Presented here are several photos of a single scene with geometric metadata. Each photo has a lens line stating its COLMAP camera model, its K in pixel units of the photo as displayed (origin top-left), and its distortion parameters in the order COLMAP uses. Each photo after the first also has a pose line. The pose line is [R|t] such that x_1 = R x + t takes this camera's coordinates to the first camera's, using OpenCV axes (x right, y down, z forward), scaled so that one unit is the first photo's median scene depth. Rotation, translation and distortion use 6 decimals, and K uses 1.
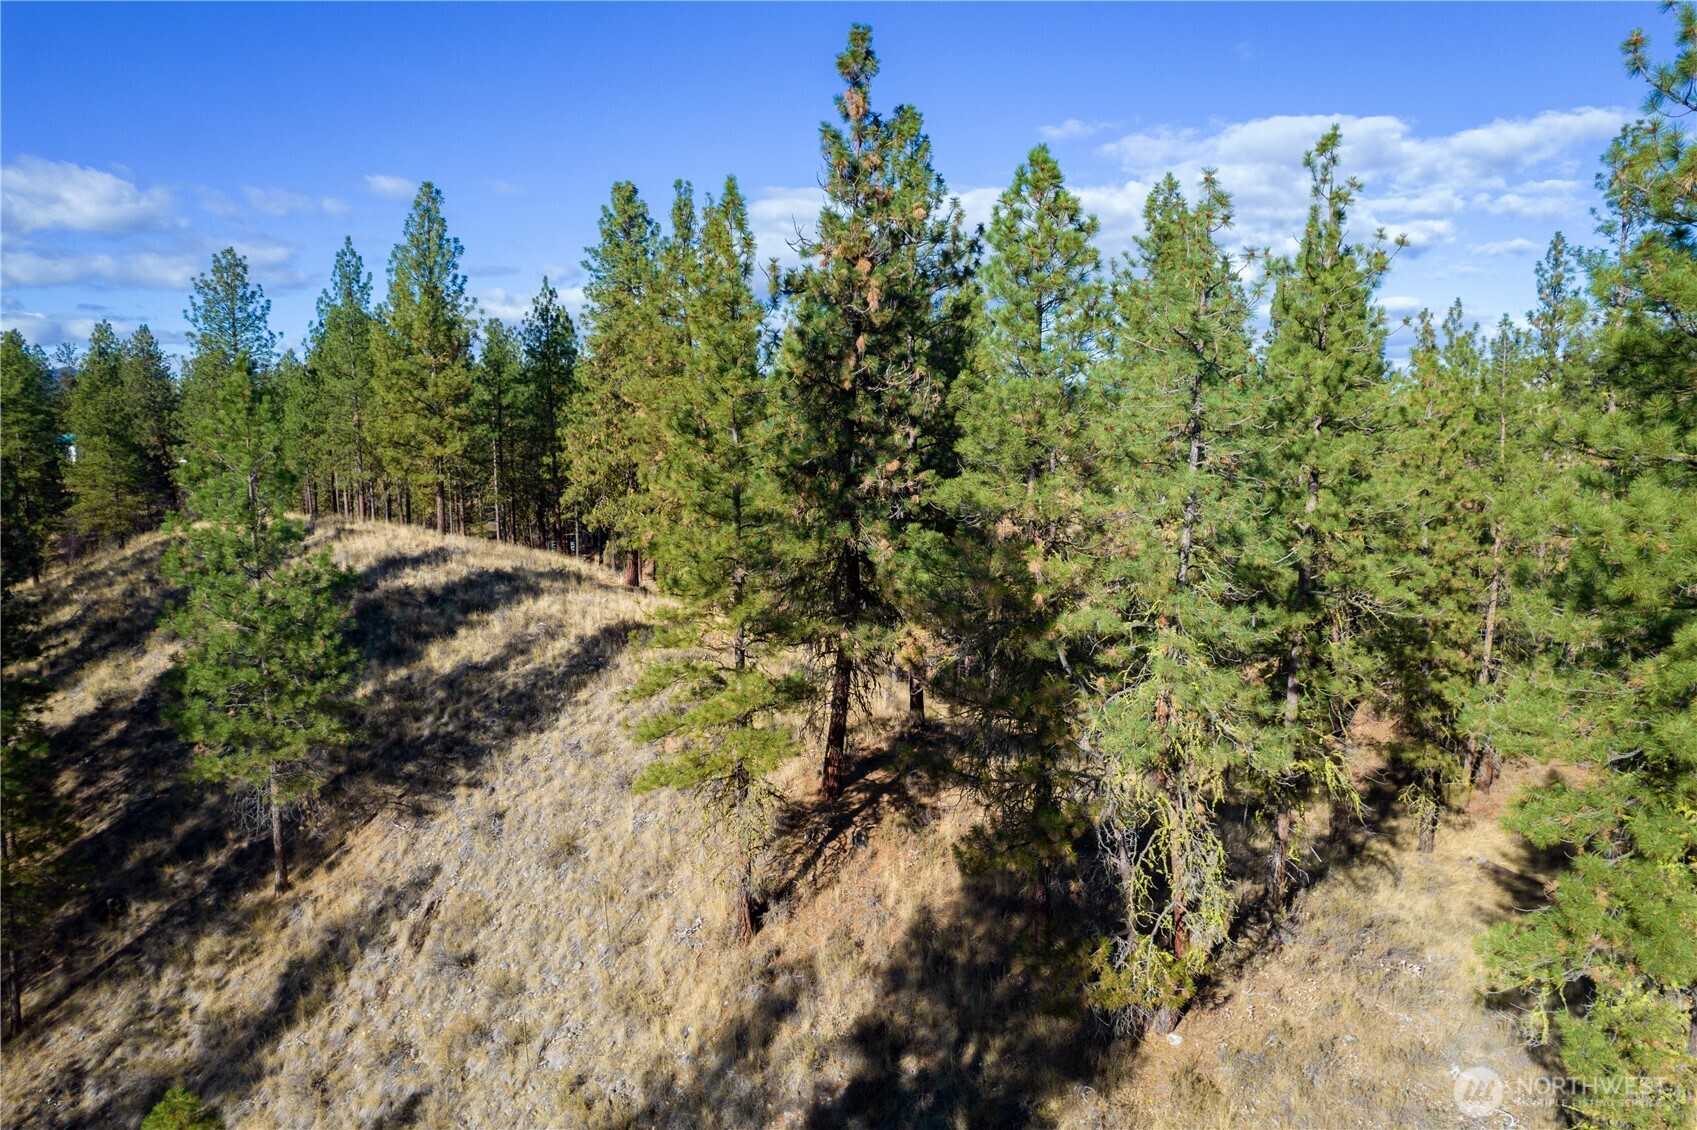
lens RADIAL K [[1082.7, 0, 849.6], [0, 1082.7, 524.2], [0, 0, 1]] dist [-0.065693, 0.041022]
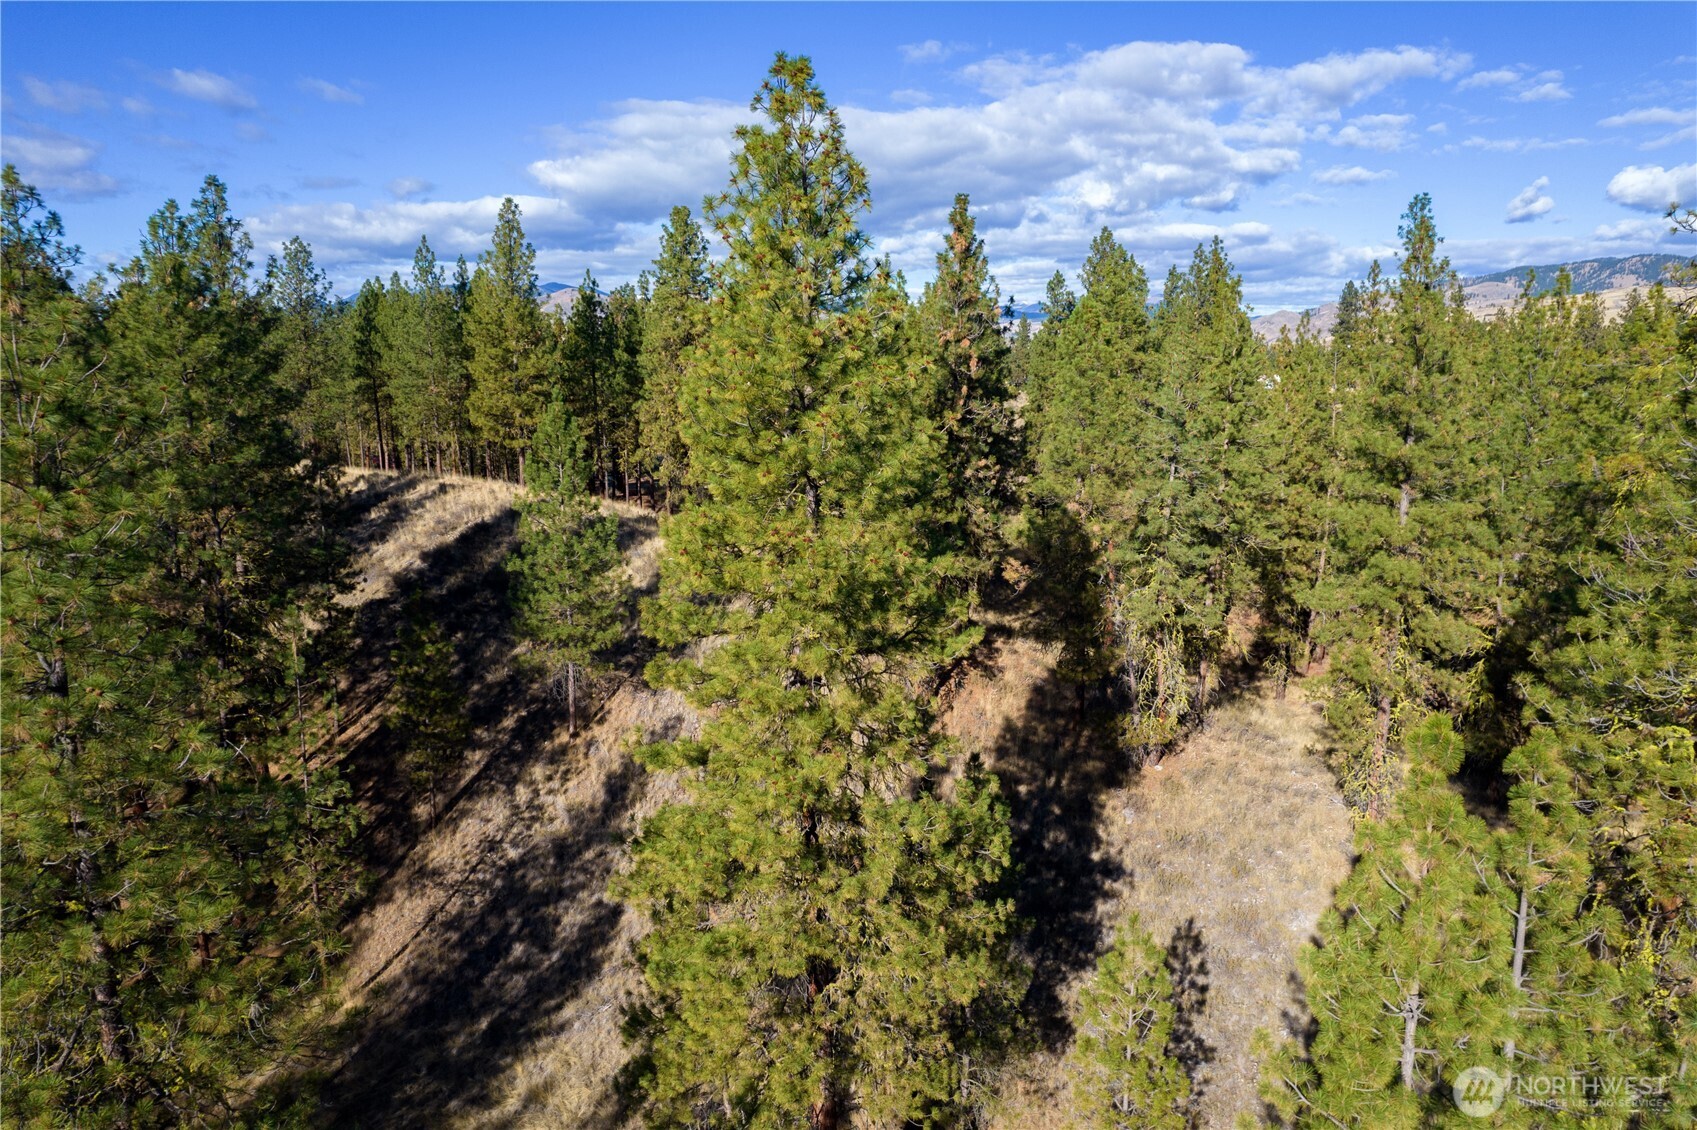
lens RADIAL K [[1082.7, 0, 849.6], [0, 1082.7, 524.2], [0, 0, 1]] dist [-0.065693, 0.041022]
pose [[0.993536, -0.015516, 0.112456, -0.338884], [0.007494, 0.997419, 0.071403, -0.076826], [-0.113273, -0.070098, 0.991088, -0.618251]]
